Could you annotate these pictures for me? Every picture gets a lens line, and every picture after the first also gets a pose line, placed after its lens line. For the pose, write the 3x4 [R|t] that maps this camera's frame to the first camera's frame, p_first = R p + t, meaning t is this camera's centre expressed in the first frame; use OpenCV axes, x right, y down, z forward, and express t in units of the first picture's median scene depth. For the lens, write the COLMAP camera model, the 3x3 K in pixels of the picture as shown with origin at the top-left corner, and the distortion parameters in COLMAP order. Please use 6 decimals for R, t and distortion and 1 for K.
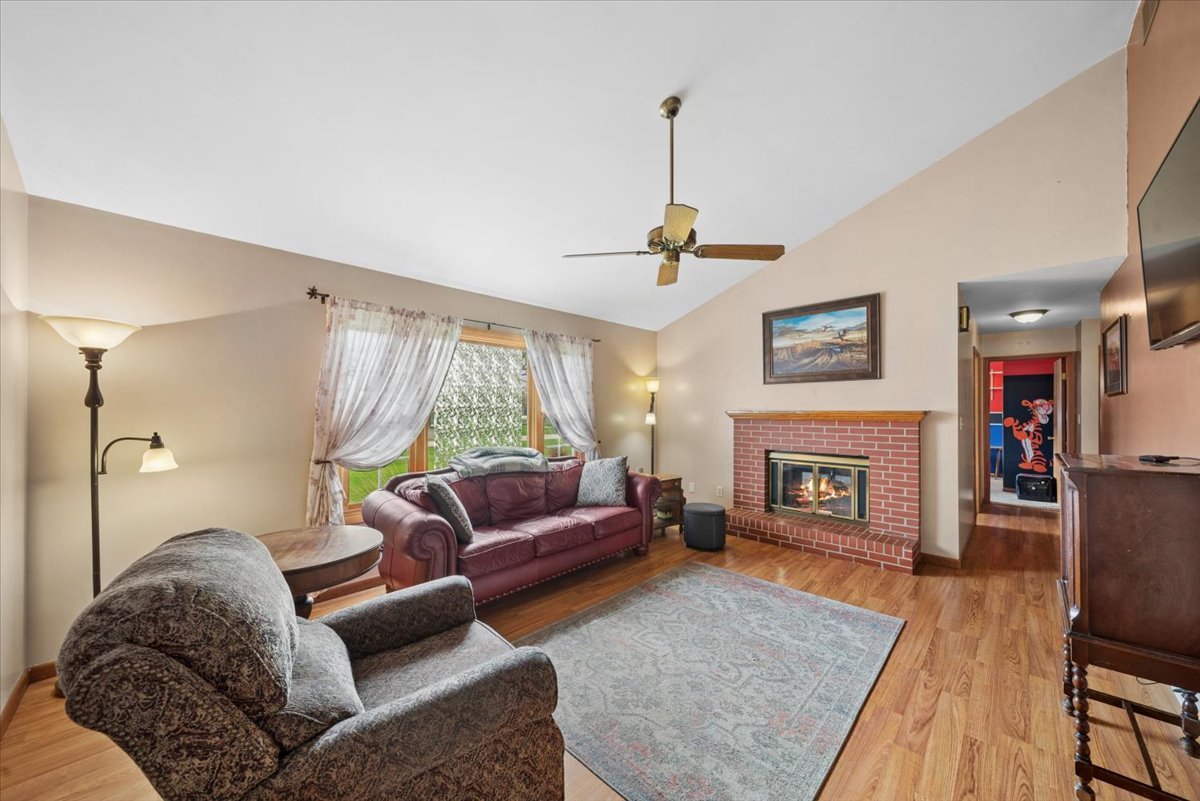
lens RADIAL K [[420.9, 0, 610.3], [0, 420.9, 412.0], [0, 0, 1]] dist [0.000732, -0.000079]
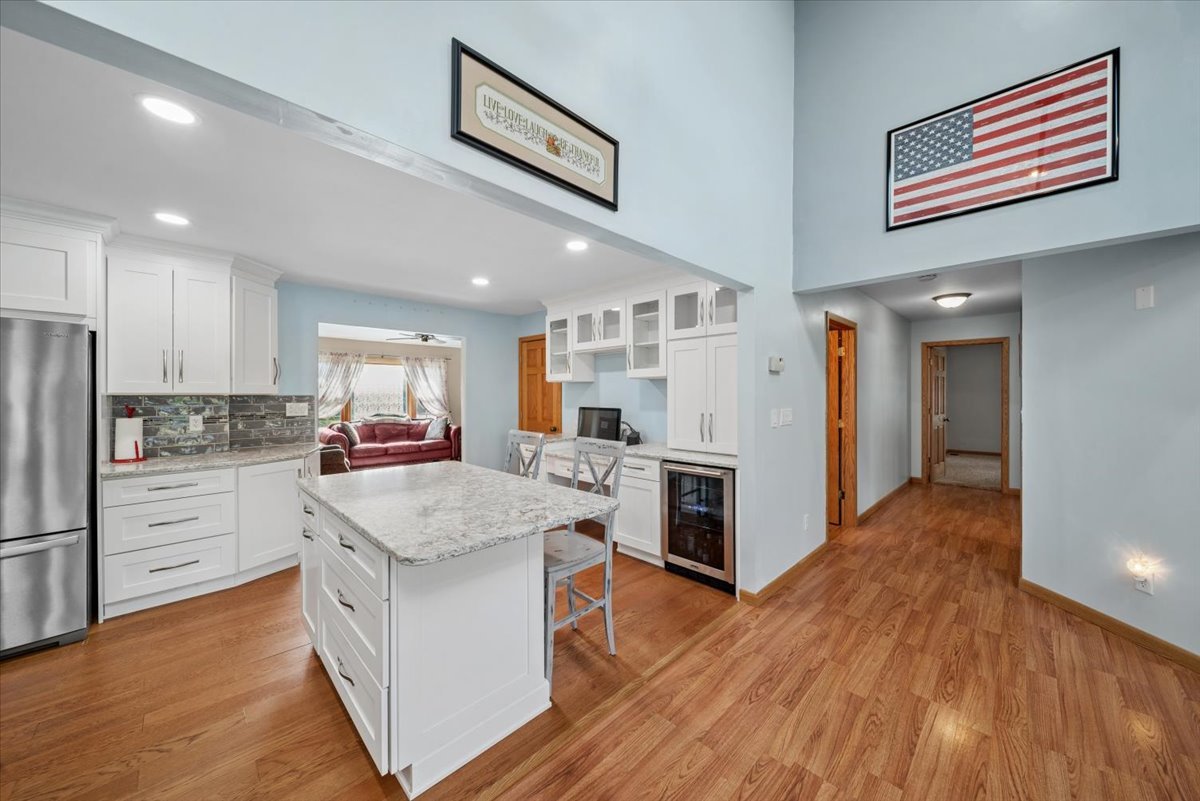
lens RADIAL K [[420.9, 0, 594.3], [0, 420.9, 393.0], [0, 0, 1]] dist [0.000732, -0.000079]
pose [[0.999805, -0.010331, -0.016800, 0.924165], [0.010436, 0.999926, 0.006214, -0.019628], [0.016735, -0.006388, 0.999840, -1.243431]]
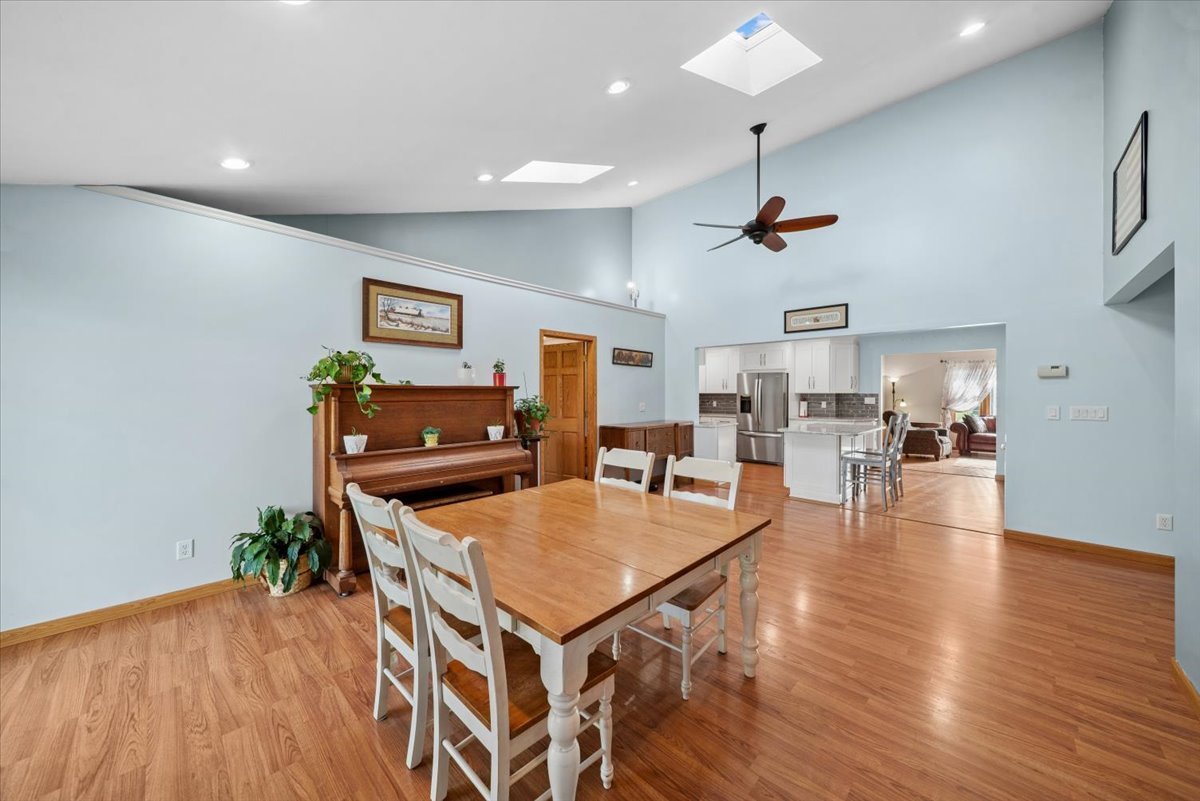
lens RADIAL K [[420.9, 0, 593.6], [0, 420.9, 395.8], [0, 0, 1]] dist [0.000732, -0.000079]
pose [[-0.013927, 0.001937, -0.999901, 2.414557], [0.008327, 0.999964, 0.001821, -0.019072], [0.999868, -0.008301, -0.013942, -1.577275]]
